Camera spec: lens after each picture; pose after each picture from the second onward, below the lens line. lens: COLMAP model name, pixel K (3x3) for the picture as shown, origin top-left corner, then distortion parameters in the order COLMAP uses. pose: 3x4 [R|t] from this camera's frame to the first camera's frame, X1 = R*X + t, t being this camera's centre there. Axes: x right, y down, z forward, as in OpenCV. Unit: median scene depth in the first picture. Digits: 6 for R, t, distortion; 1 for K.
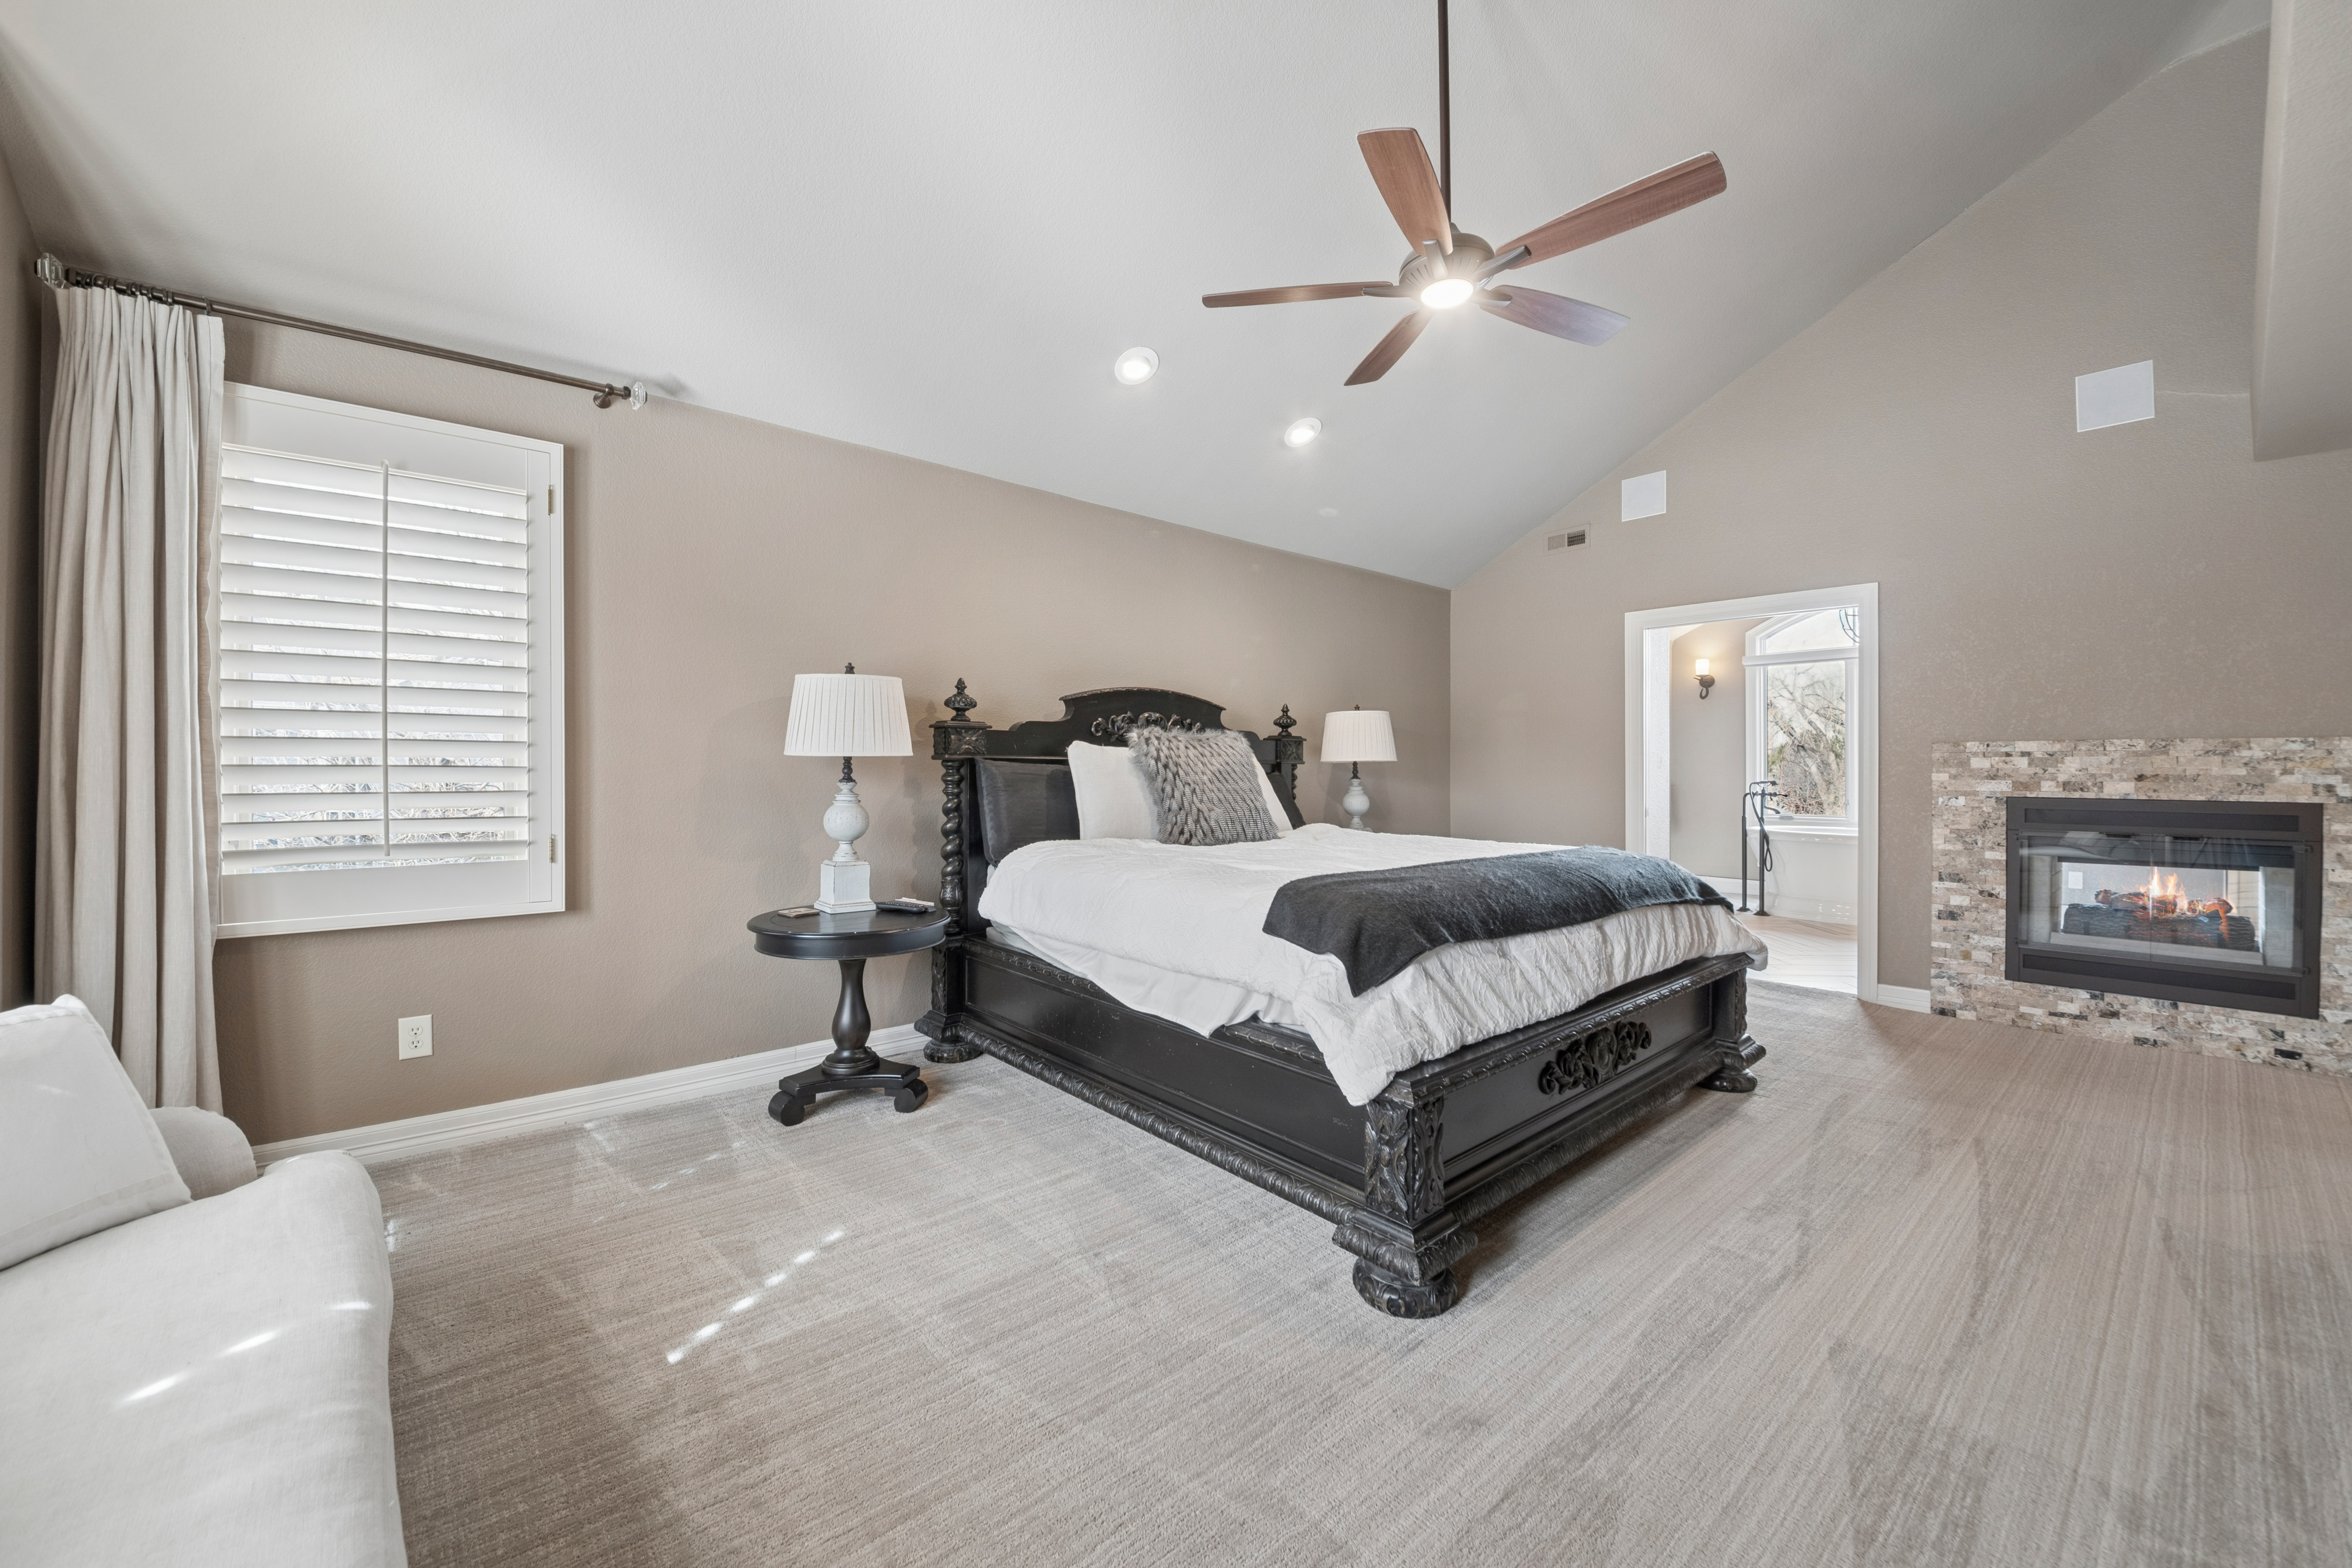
lens RADIAL K [[944.0, 0, 1161.9], [0, 944.0, 770.8], [0, 0, 1]] dist [0.043050, -0.034706]
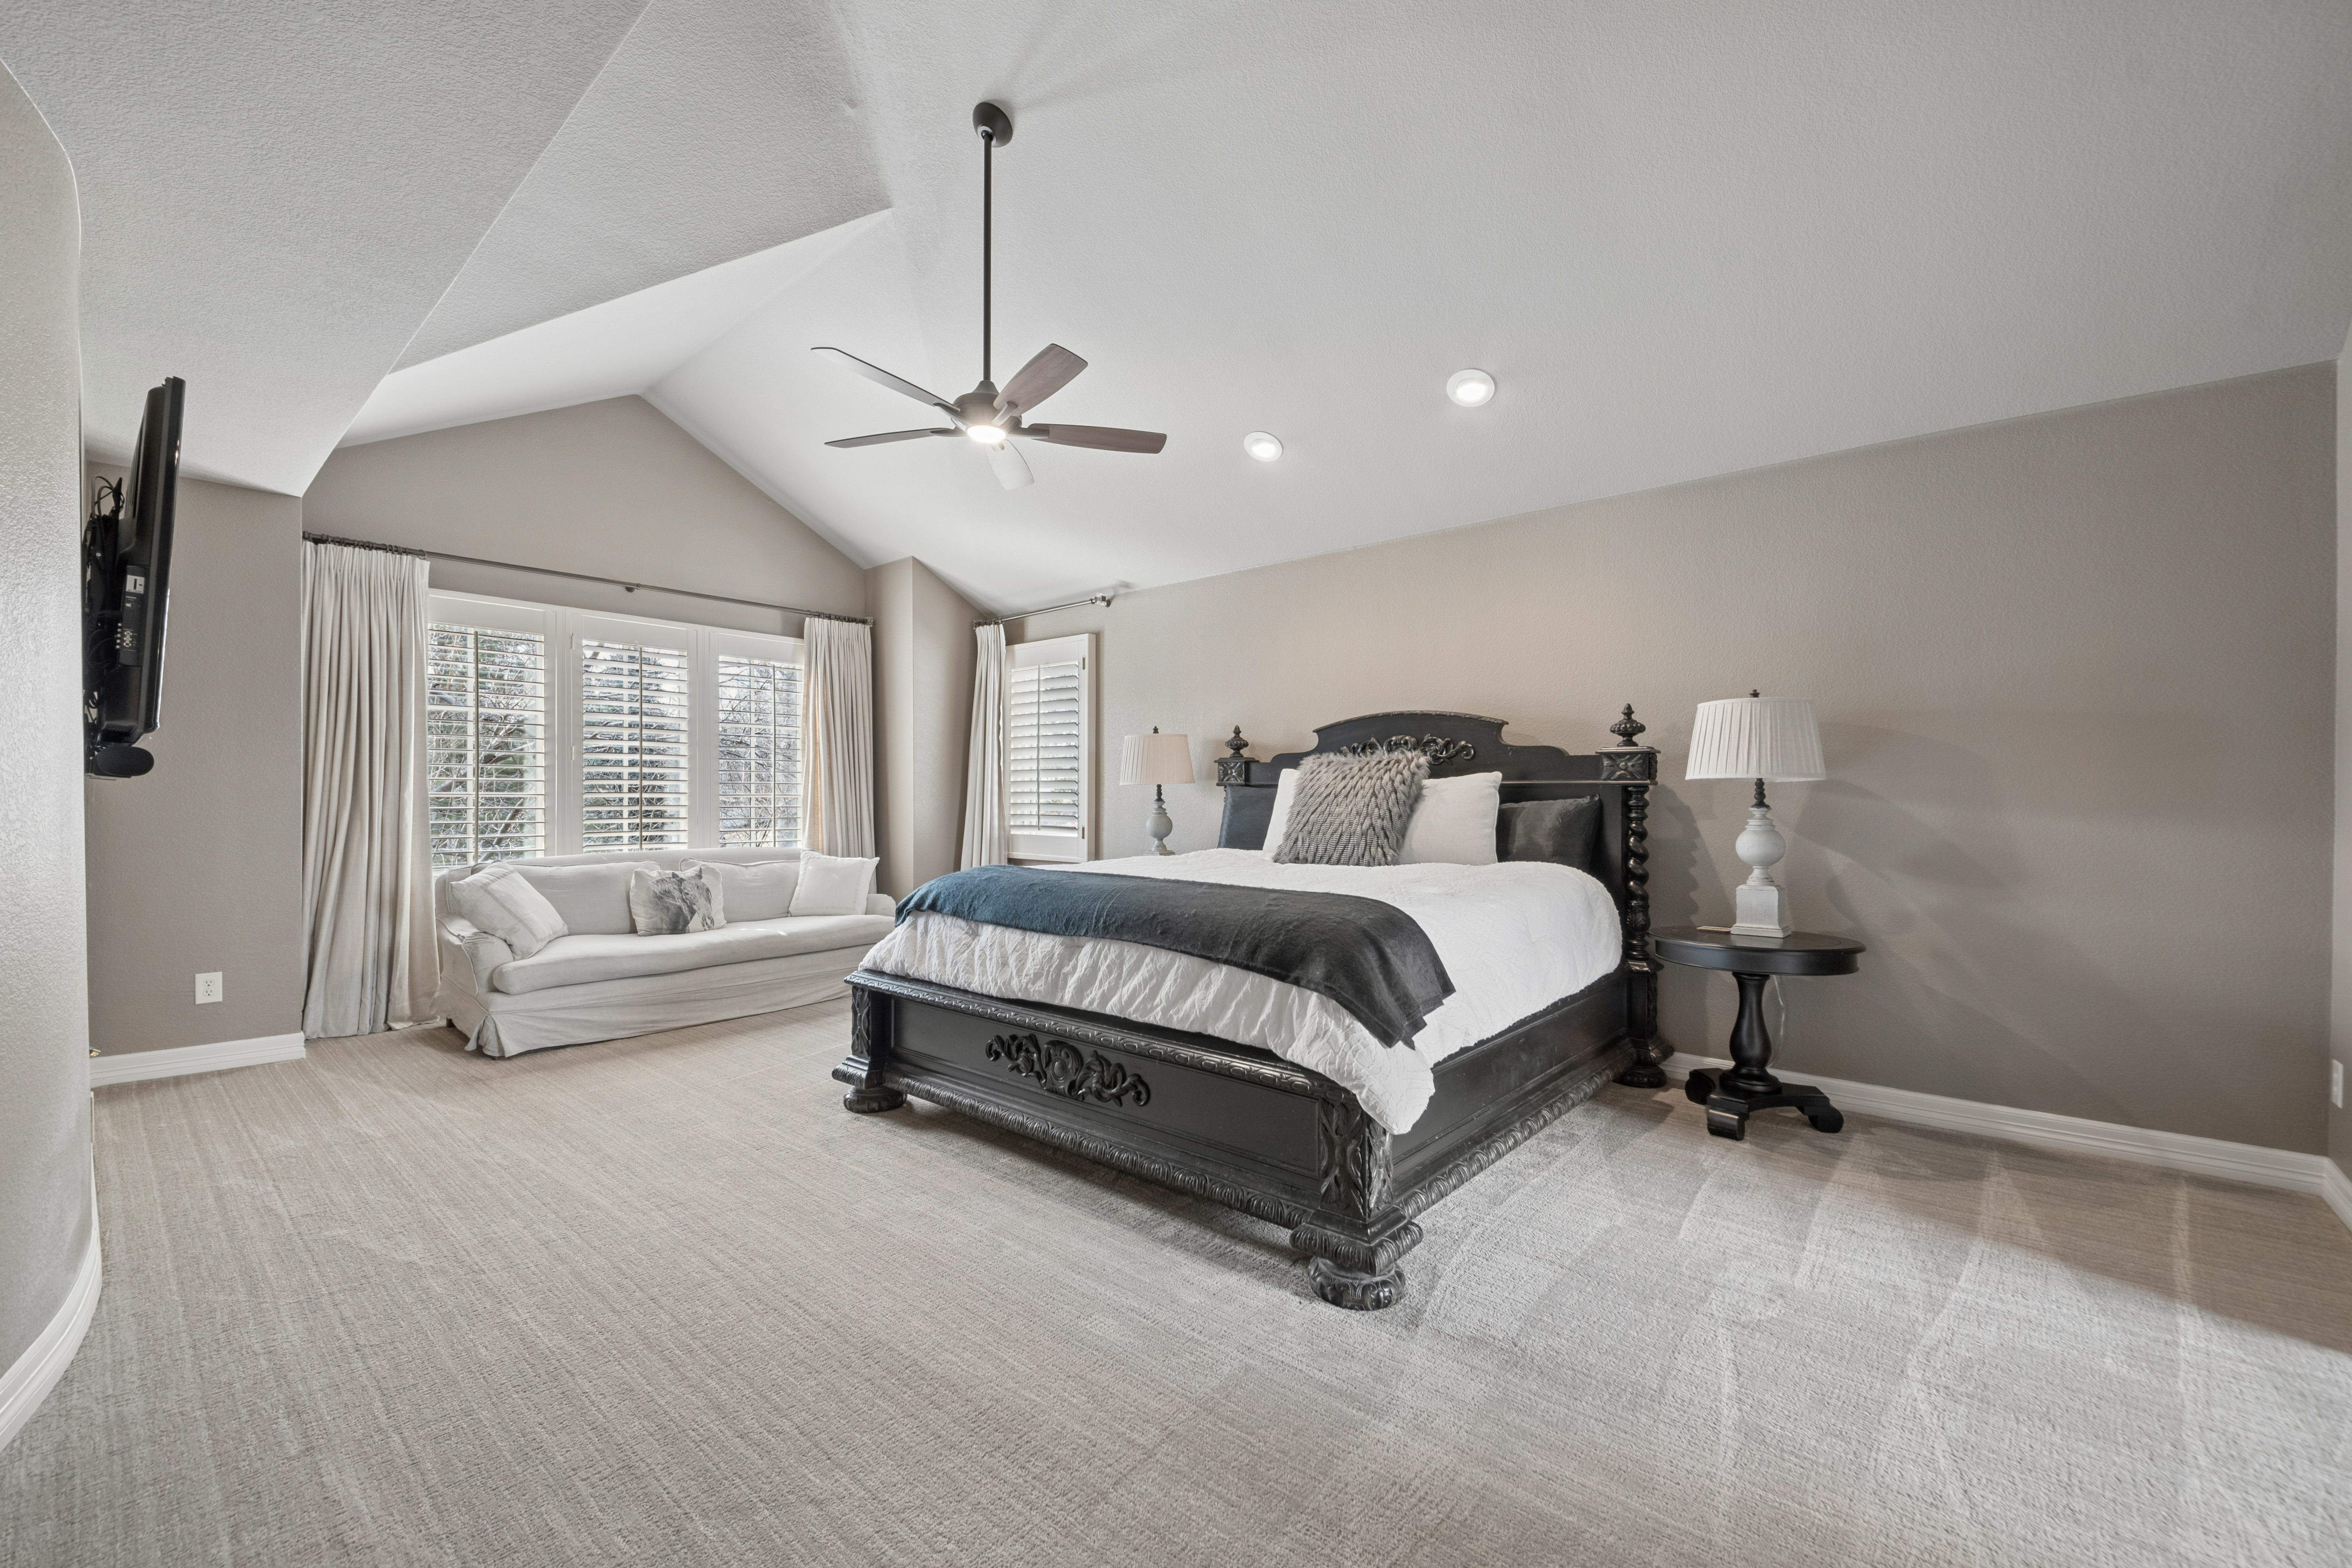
lens RADIAL K [[966.2, 0, 1185.7], [0, 966.2, 790.7], [0, 0, 1]] dist [0.022569, -0.013852]
pose [[0.129979, -0.004898, -0.991505, 1.437957], [0.000358, 0.999988, -0.004893, 0.002450], [0.991517, 0.000282, 0.129980, 0.944592]]
